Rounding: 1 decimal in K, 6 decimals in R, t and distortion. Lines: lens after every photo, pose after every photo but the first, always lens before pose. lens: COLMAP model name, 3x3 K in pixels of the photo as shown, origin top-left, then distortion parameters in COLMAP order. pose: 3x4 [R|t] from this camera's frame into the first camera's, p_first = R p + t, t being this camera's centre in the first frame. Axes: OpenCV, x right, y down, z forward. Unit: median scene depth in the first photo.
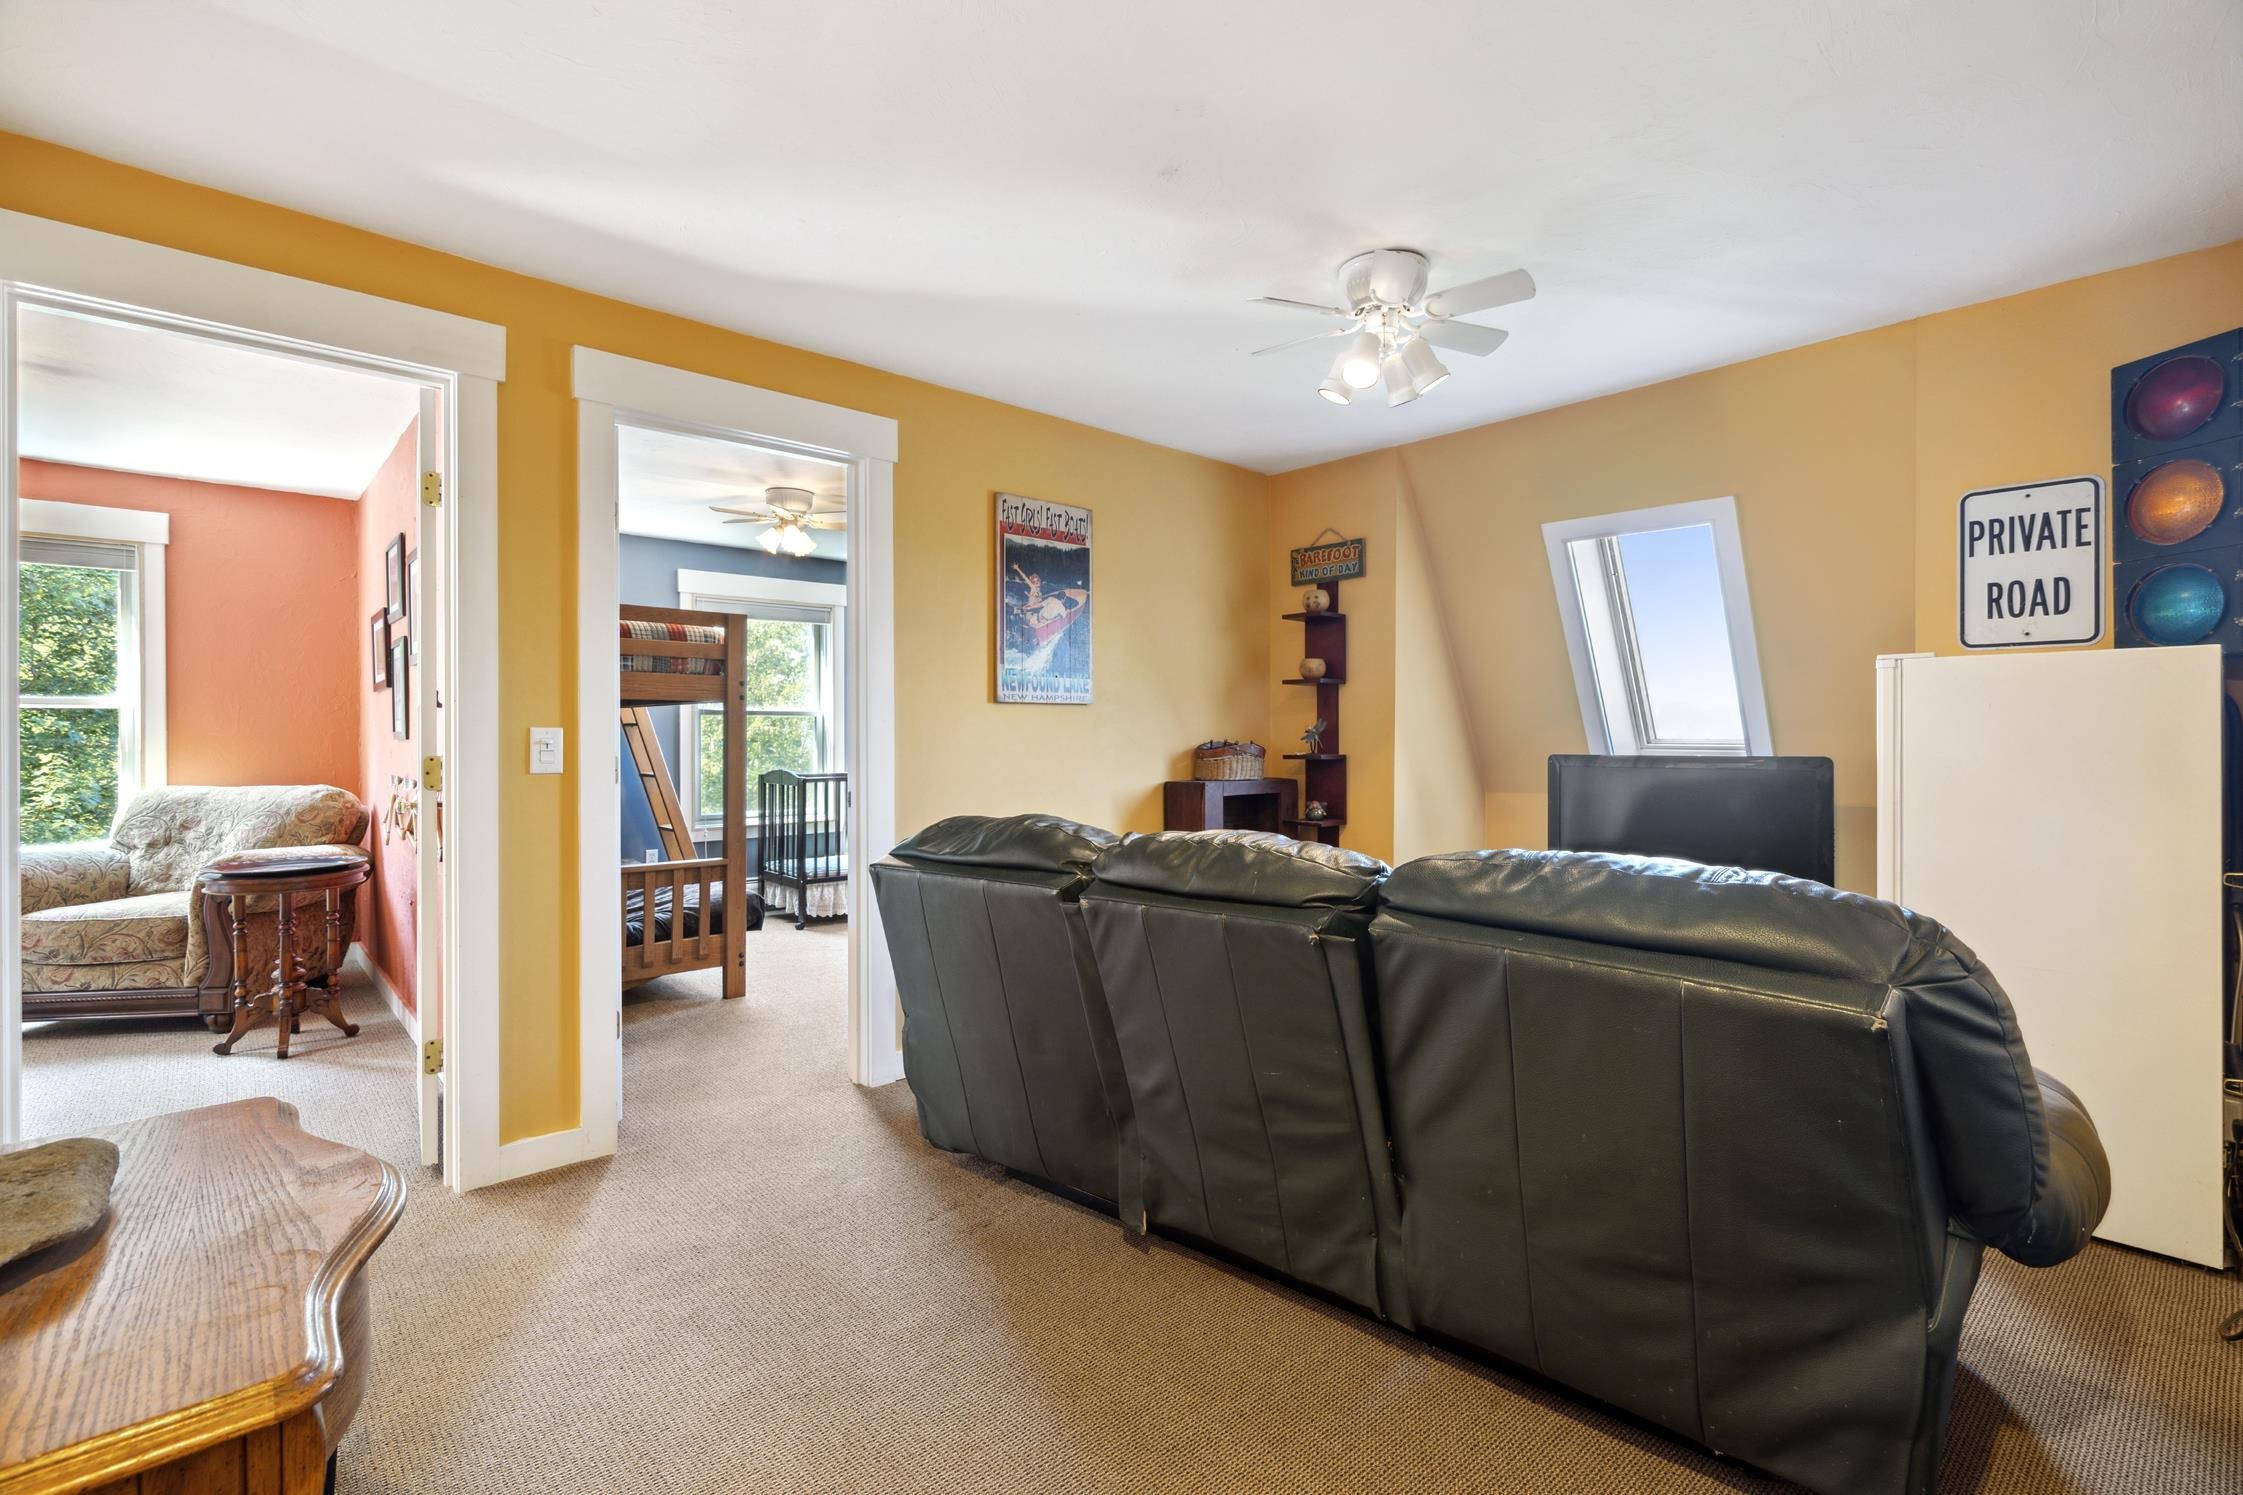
lens RADIAL K [[1004.6, 0, 1124.8], [0, 1004.6, 718.9], [0, 0, 1]] dist [-0.000448, -0.000105]
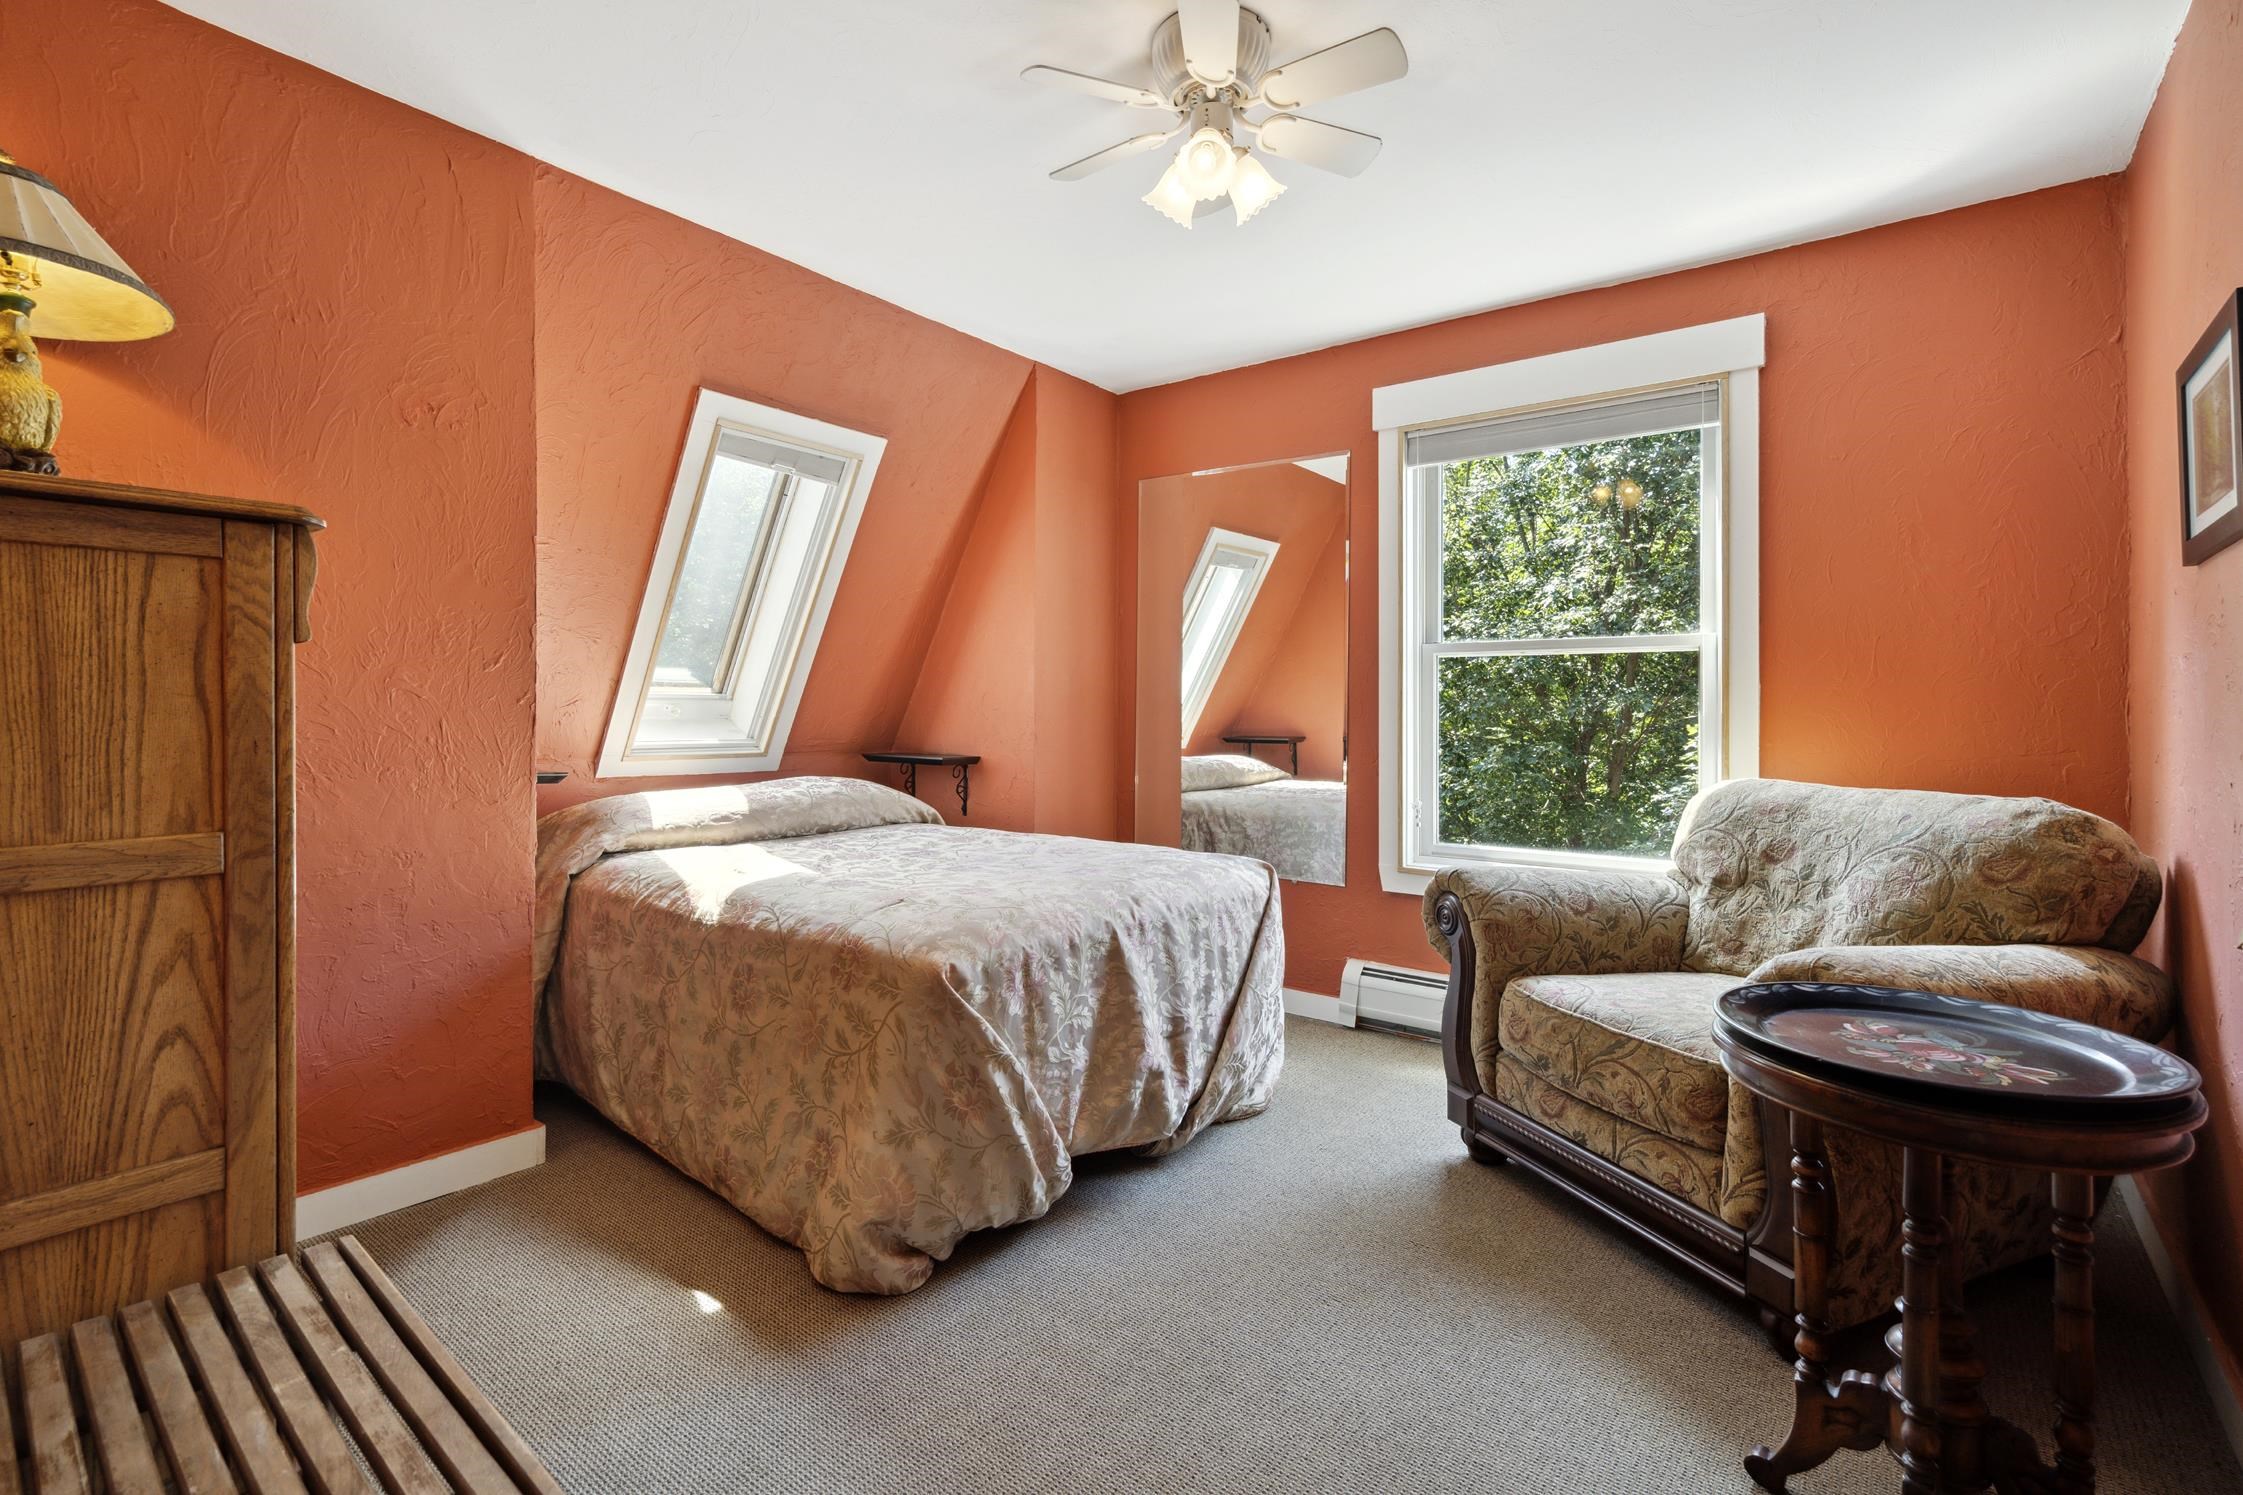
lens RADIAL K [[1004.6, 0, 1124.8], [0, 1004.6, 718.9], [0, 0, 1]] dist [-0.000448, -0.000105]
pose [[0.151768, 0.008415, -0.988380, -0.436649], [0.009134, 0.999909, 0.009916, 0.024112], [0.988374, -0.010533, 0.151677, 0.551096]]
